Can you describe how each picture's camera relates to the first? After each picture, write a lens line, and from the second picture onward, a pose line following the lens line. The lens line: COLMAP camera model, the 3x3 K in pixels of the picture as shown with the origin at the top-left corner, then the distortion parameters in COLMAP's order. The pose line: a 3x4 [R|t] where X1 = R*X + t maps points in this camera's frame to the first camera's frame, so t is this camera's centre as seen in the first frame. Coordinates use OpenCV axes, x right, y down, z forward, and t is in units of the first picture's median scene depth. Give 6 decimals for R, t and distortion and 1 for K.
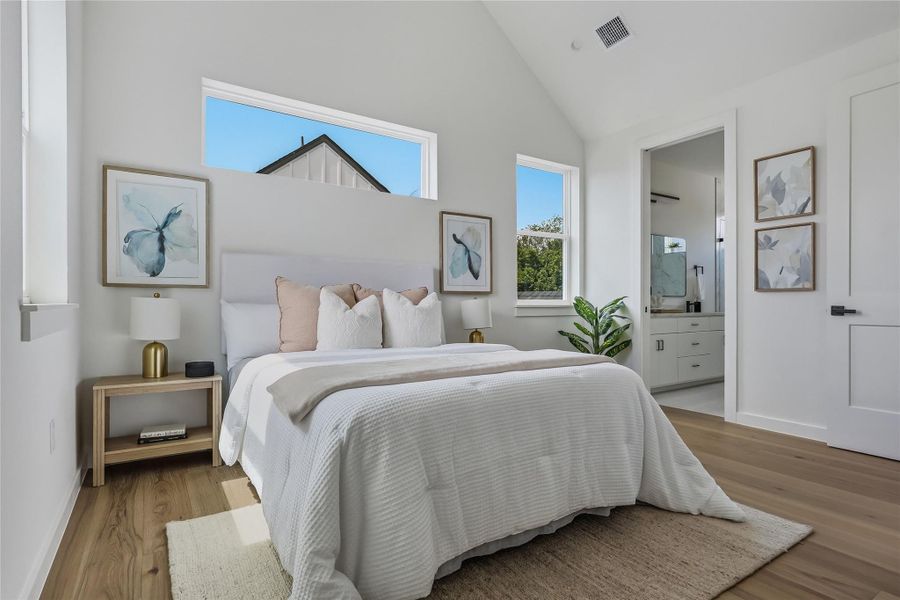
lens RADIAL K [[463.0, 0, 450.0], [0, 463.0, 300.0], [0, 0, 1]] dist [0.000603, 0.000630]
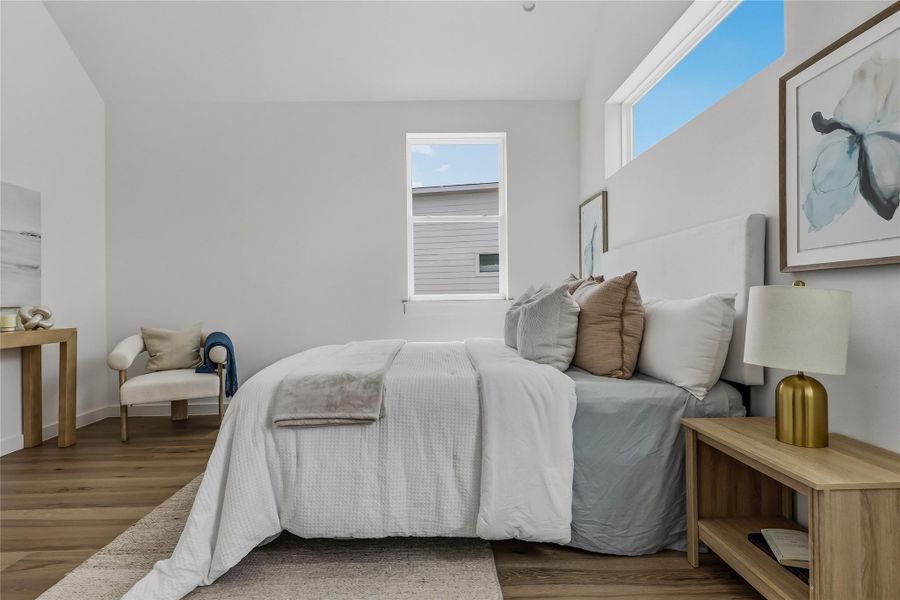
lens RADIAL K [[463.0, 0, 450.0], [0, 463.0, 300.0], [0, 0, 1]] dist [0.000603, 0.000630]
pose [[-0.521936, 0.005326, -0.852968, 0.497231], [0.015957, 0.999866, -0.003521, 0.006636], [0.852835, -0.015449, -0.521952, 0.955978]]
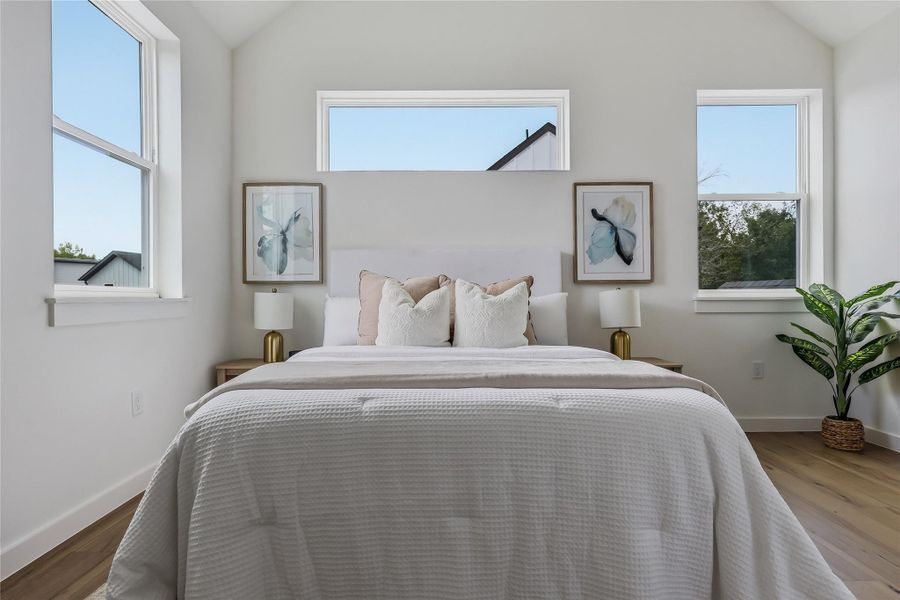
lens RADIAL K [[468.5, 0, 447.5], [0, 468.5, 298.0], [0, 0, 1]] dist [-0.000517, -0.000507]
pose [[0.834542, -0.006370, -0.550907, 0.248335], [0.010503, 0.999935, 0.004348, 0.005303], [0.550843, -0.009414, 0.834555, 0.183621]]
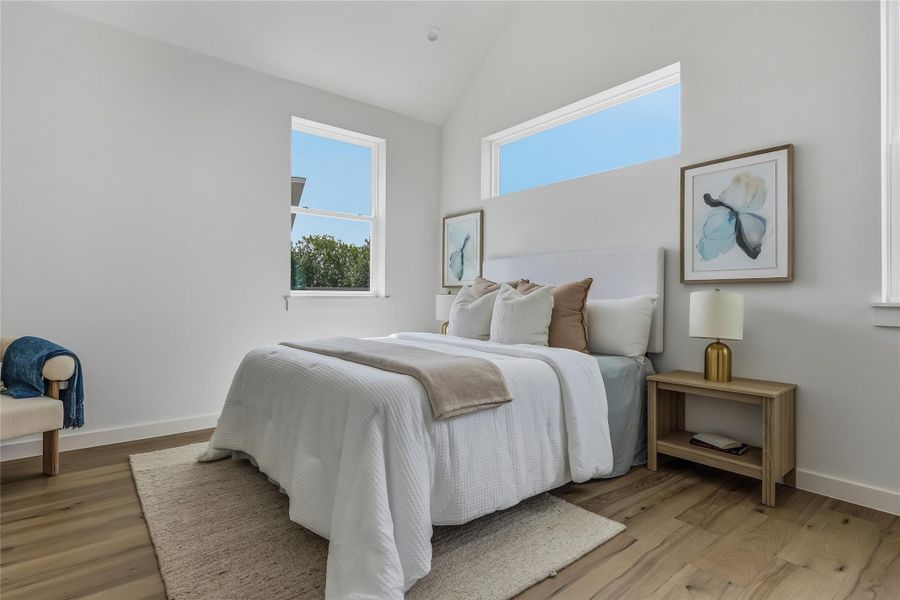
lens RADIAL K [[451.9, 0, 452.6], [0, 451.9, 297.4], [0, 0, 1]] dist [0.000466, 0.000187]
pose [[0.106839, -0.003216, -0.994271, 0.625826], [0.000357, 0.999995, -0.003196, 0.008048], [0.994276, -0.000014, 0.106839, 0.577167]]
